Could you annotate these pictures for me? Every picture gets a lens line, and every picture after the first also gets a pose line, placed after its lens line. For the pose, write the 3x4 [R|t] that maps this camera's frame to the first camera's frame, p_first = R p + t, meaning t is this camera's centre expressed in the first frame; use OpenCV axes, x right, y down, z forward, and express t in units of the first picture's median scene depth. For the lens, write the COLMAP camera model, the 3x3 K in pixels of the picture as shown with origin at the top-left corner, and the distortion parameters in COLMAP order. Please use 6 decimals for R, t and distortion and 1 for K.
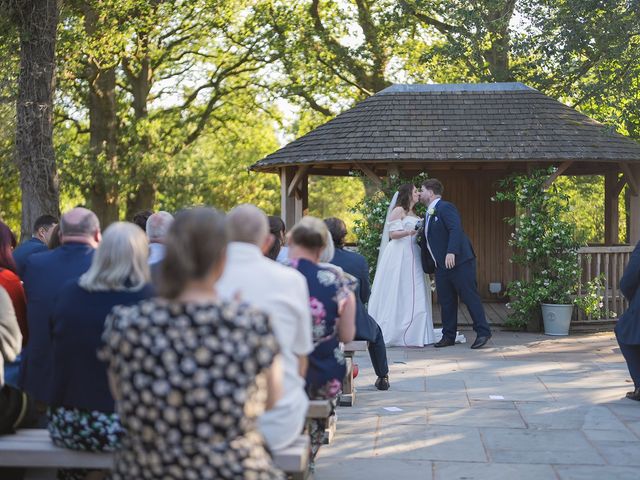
lens RADIAL K [[982.0, 0, 320.0], [0, 982.0, 240.0], [0, 0, 1]] dist [0.000808, 0.033167]
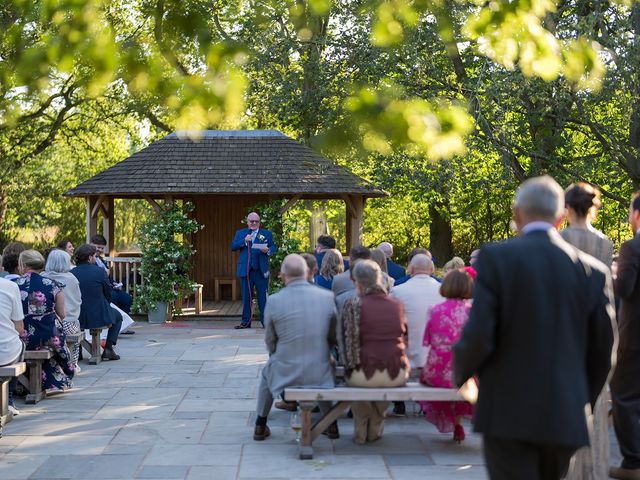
lens RADIAL K [[998.6, 0, 320.0], [0, 998.6, 240.0], [0, 0, 1]] dist [-0.003388, 0.020591]
pose [[0.991873, -0.002716, 0.127200, 0.103073], [0.002741, 0.999996, -0.000015, -0.016026], [-0.127200, 0.000363, 0.991877, -0.350478]]
